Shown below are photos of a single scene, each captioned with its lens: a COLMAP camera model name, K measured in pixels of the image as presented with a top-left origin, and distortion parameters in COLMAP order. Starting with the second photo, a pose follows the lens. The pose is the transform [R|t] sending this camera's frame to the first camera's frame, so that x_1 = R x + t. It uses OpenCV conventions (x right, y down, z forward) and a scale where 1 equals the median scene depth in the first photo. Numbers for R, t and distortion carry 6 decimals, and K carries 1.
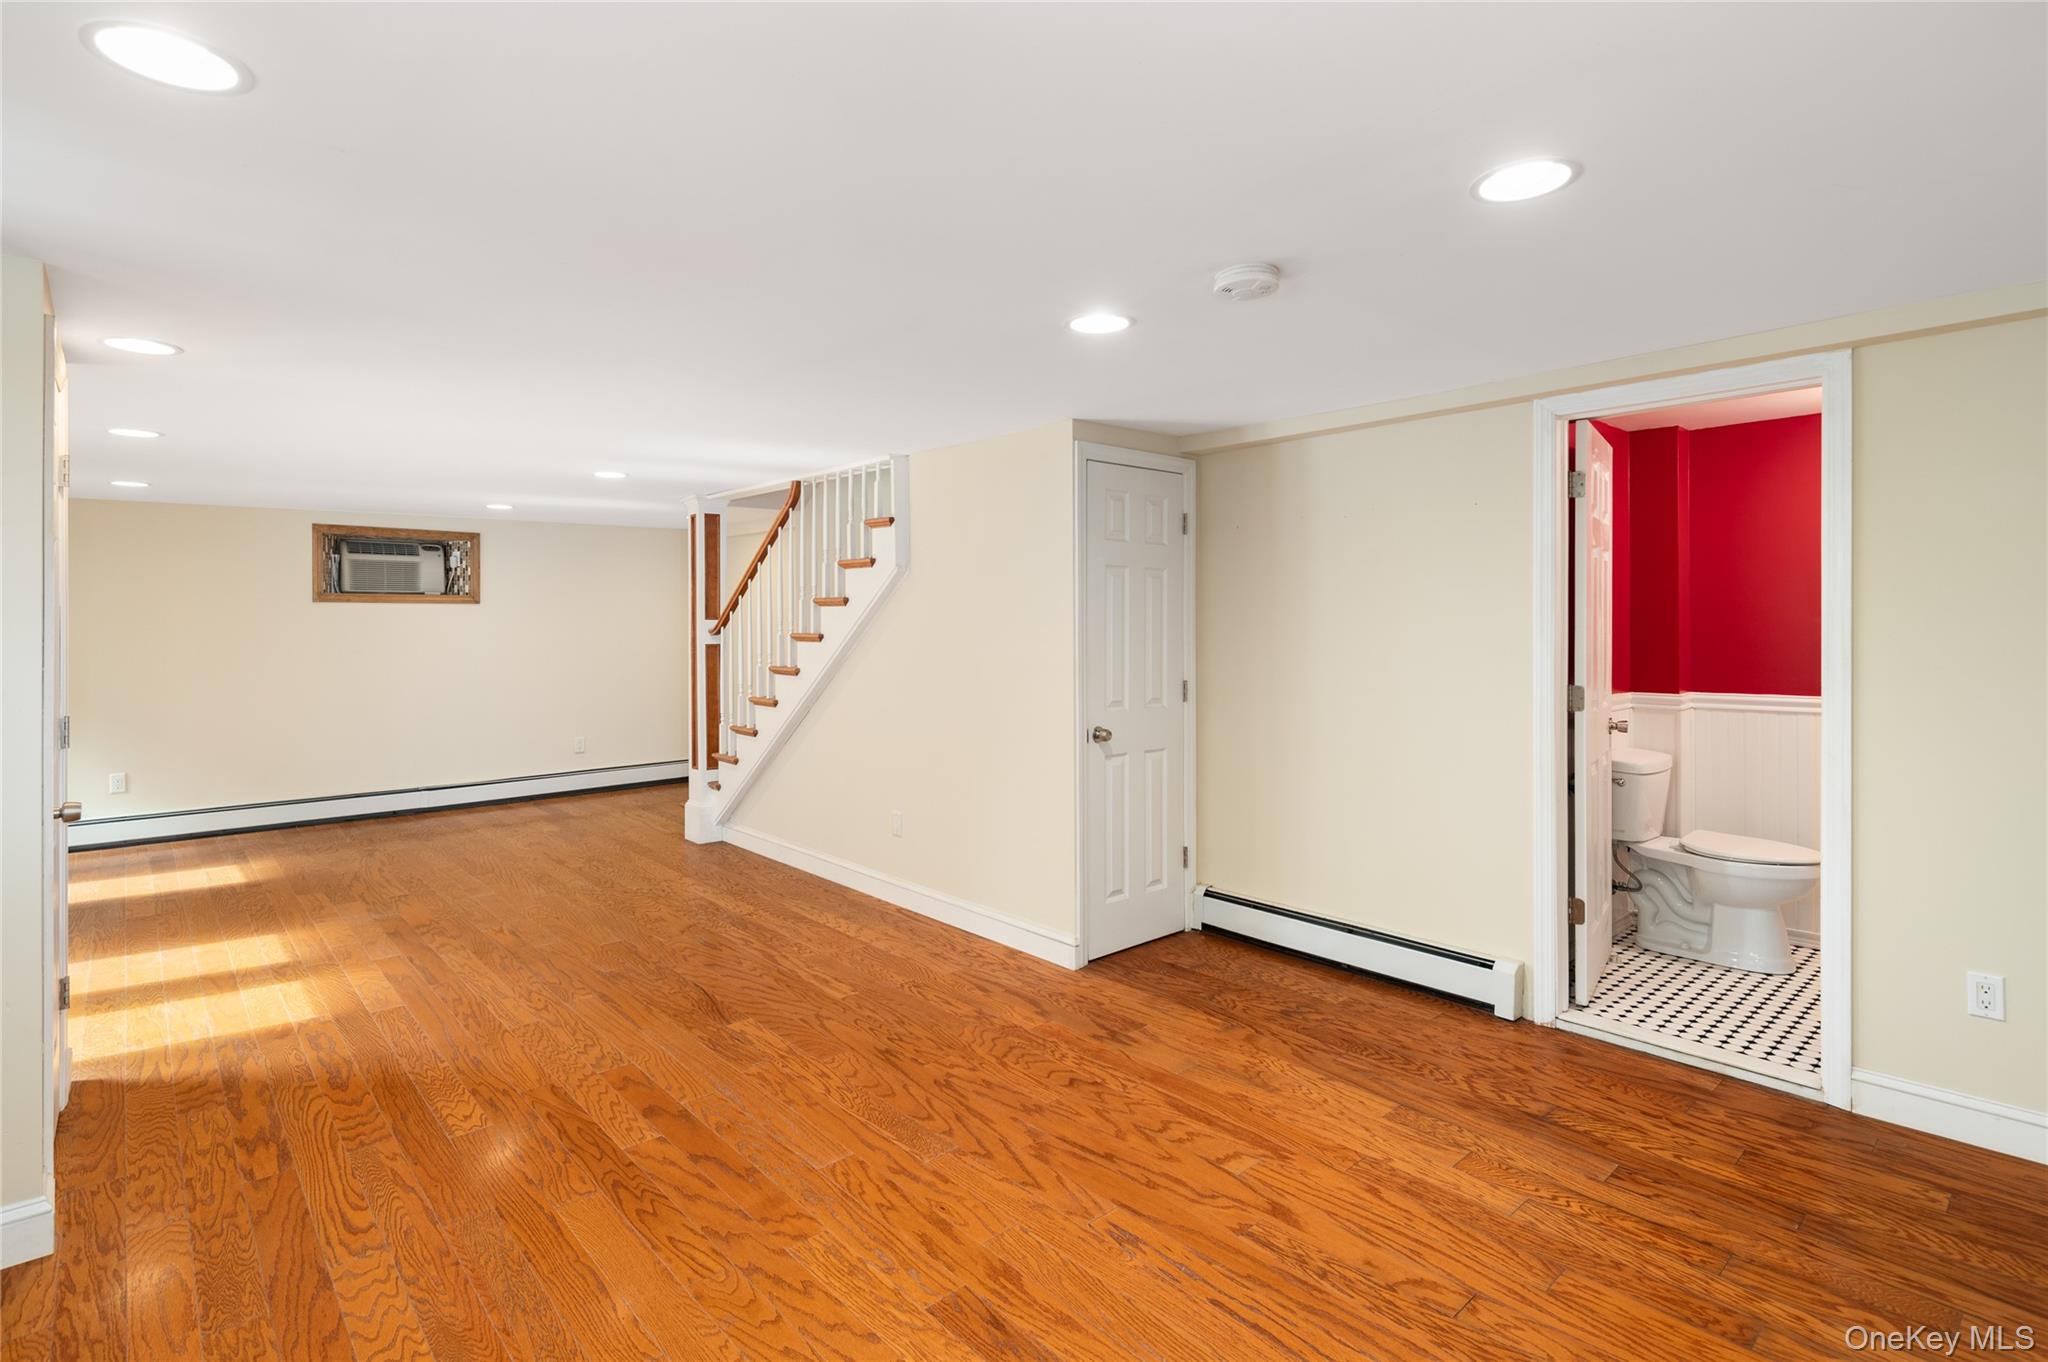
lens RADIAL K [[977.9, 0, 1026.5], [0, 977.9, 628.8], [0, 0, 1]] dist [0.000034, -0.002237]
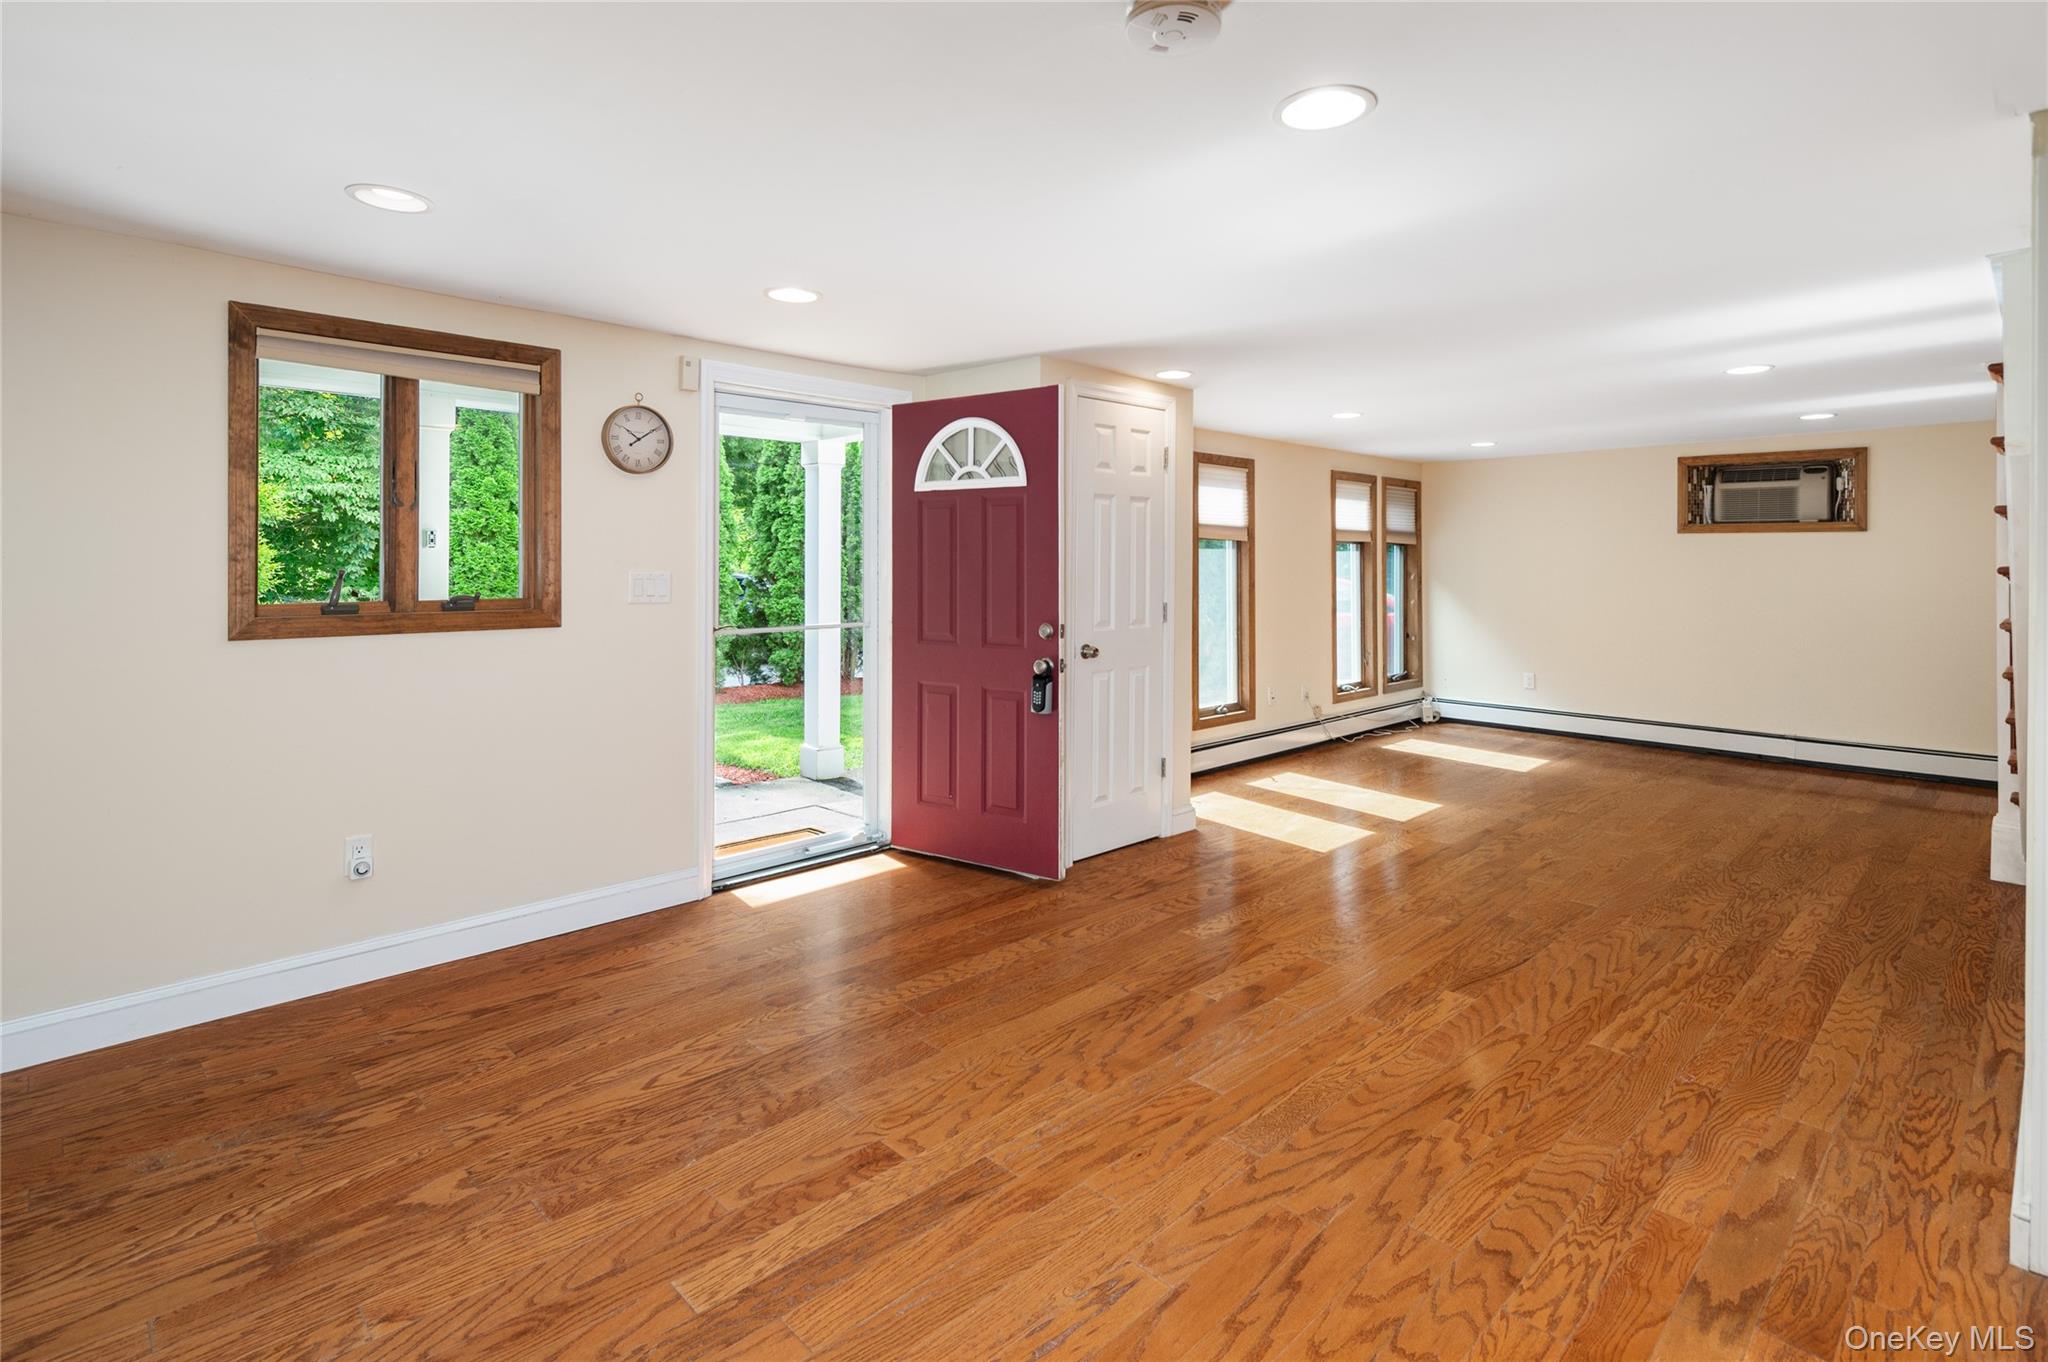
lens RADIAL K [[994.5, 0, 1028.2], [0, 994.5, 536.7], [0, 0, 1]] dist [-0.000063, -0.001374]
pose [[0.048421, -0.018809, -0.998650, 0.616220], [-0.014803, 0.999699, -0.019547, 0.014507], [0.998717, 0.015730, 0.048128, 0.592607]]
